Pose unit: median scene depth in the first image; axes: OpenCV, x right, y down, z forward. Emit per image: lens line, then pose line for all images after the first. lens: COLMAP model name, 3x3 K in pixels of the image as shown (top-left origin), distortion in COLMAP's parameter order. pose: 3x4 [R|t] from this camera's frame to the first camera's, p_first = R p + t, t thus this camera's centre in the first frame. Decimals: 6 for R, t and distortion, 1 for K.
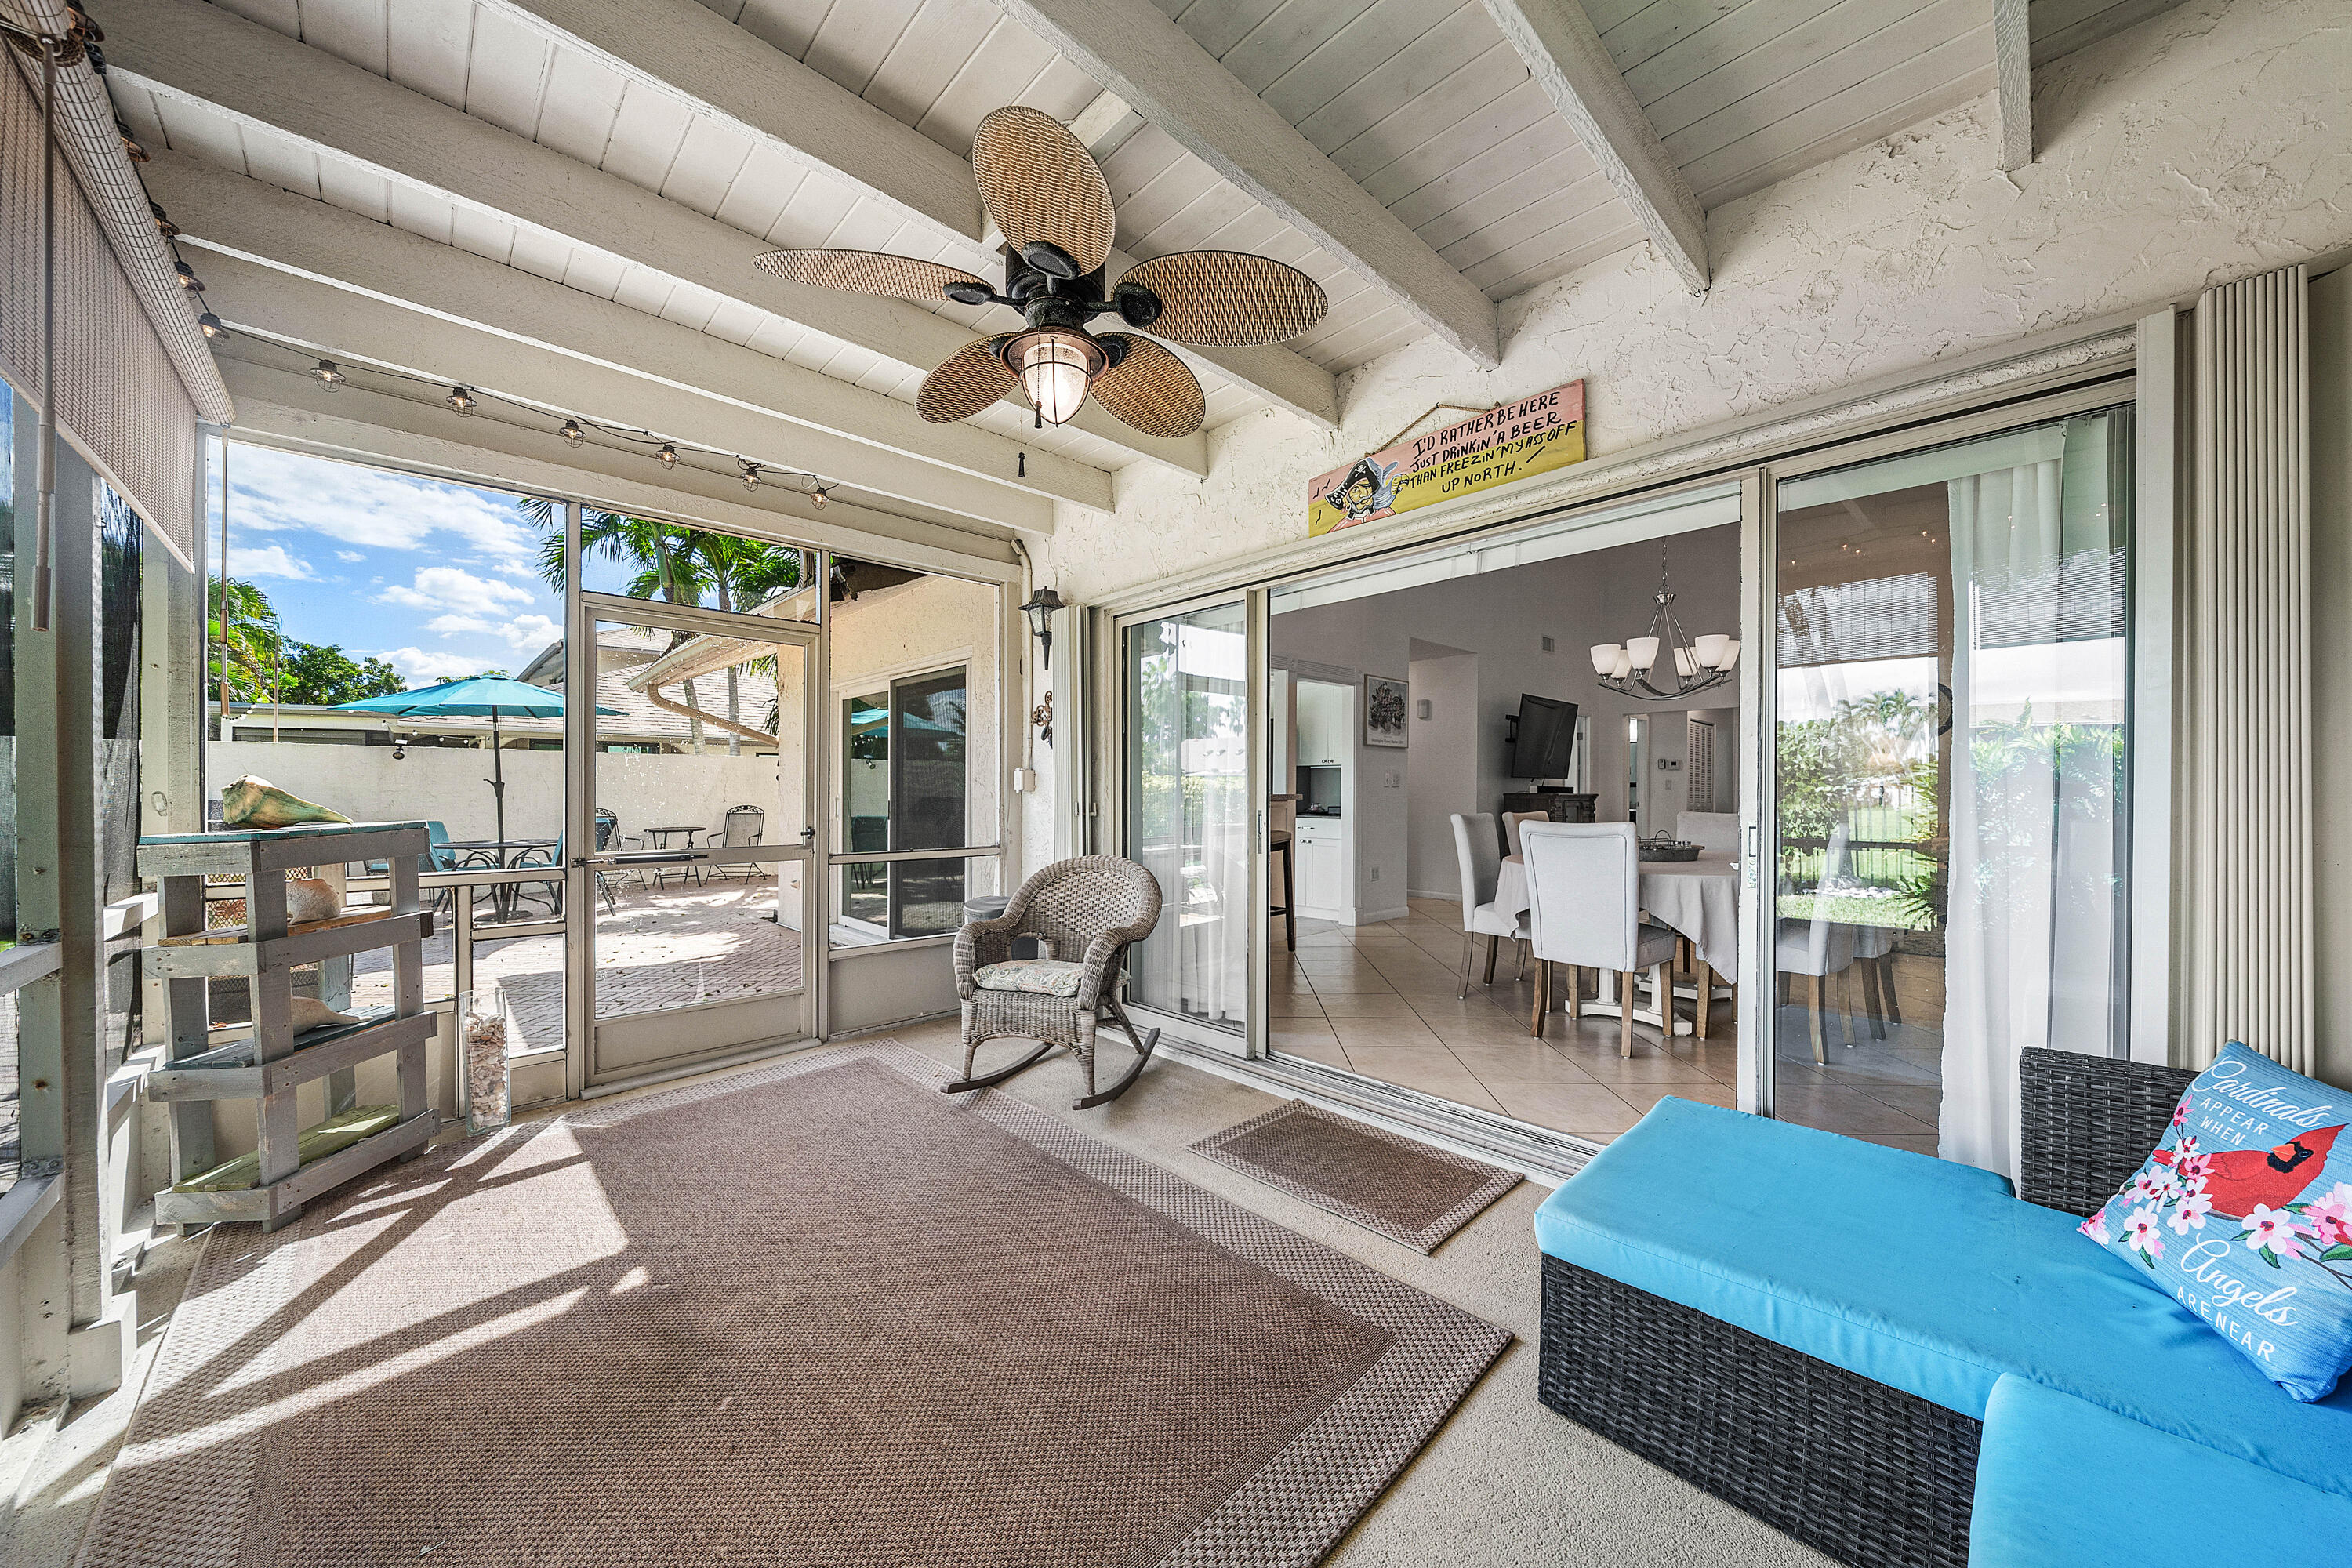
lens RADIAL K [[842.7, 0, 1187.2], [0, 842.7, 788.6], [0, 0, 1]] dist [-0.024355, 0.000137]
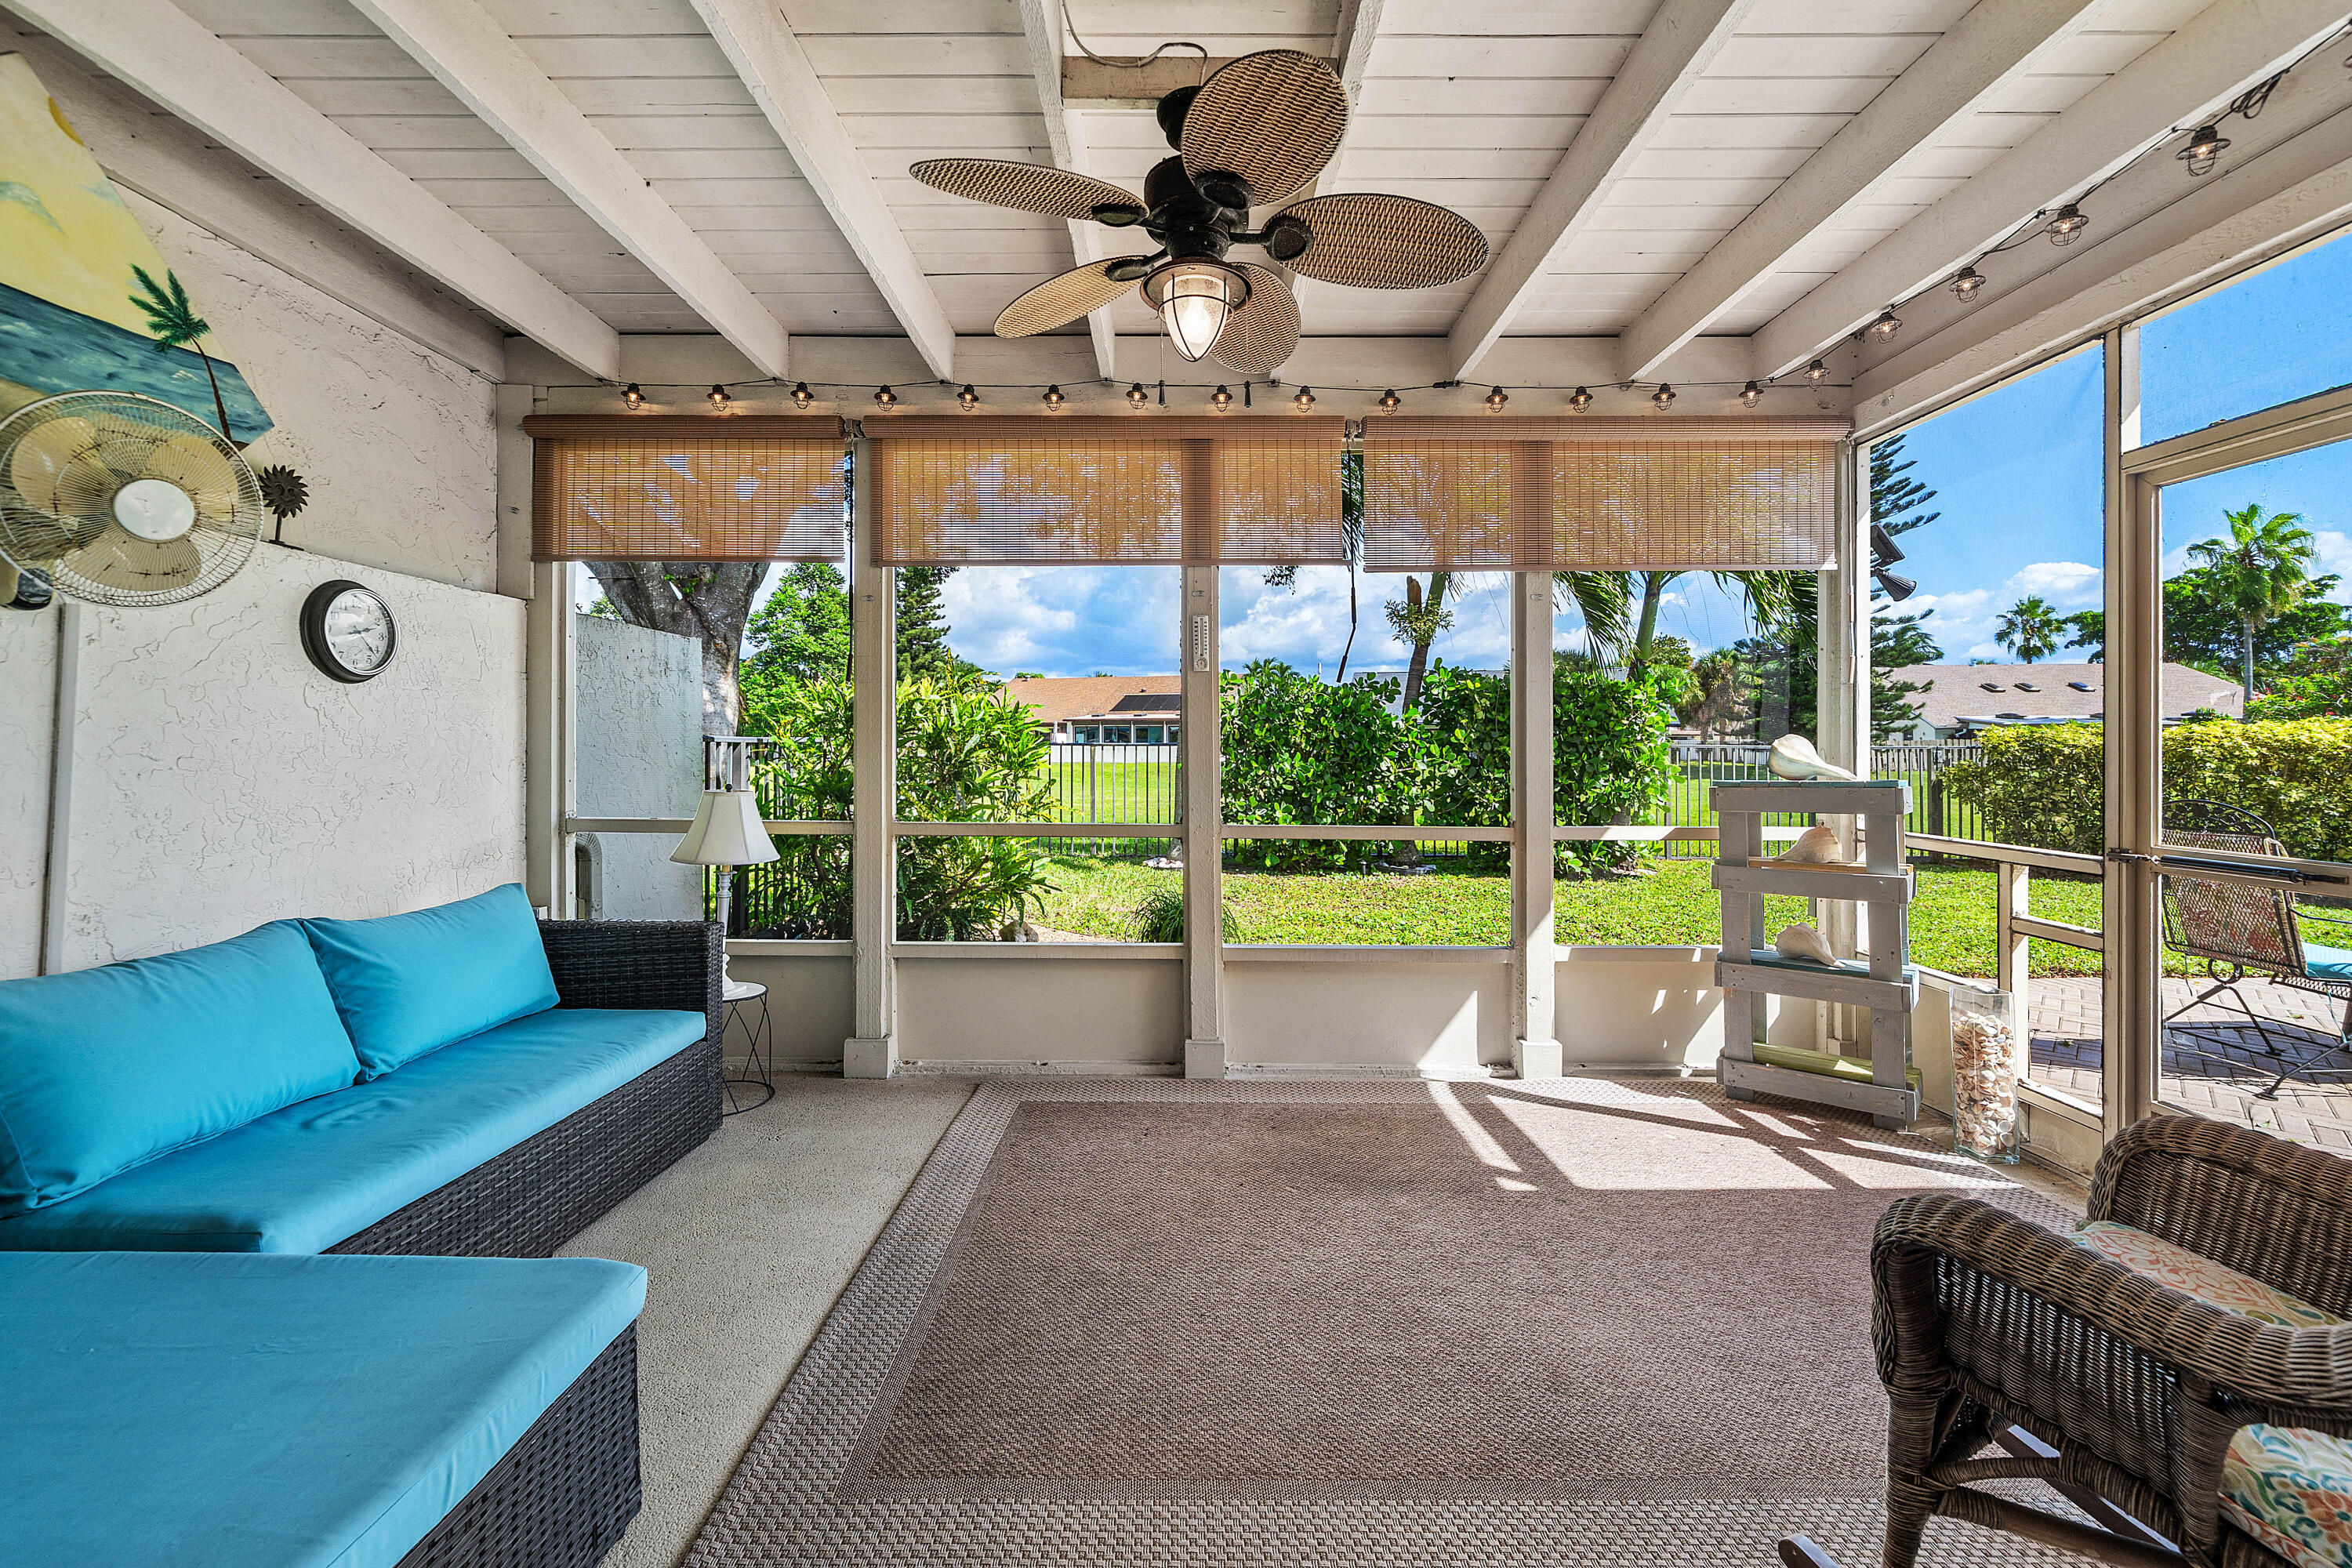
lens RADIAL K [[953.3, 0, 1195.5], [0, 953.3, 737.7], [0, 0, 1]] dist [-0.003143, -0.000213]
pose [[-0.690028, 0.001781, -0.723781, 0.474122], [0.002414, 0.999997, 0.000160, -0.014050], [0.723779, -0.001637, -0.690030, 1.315042]]
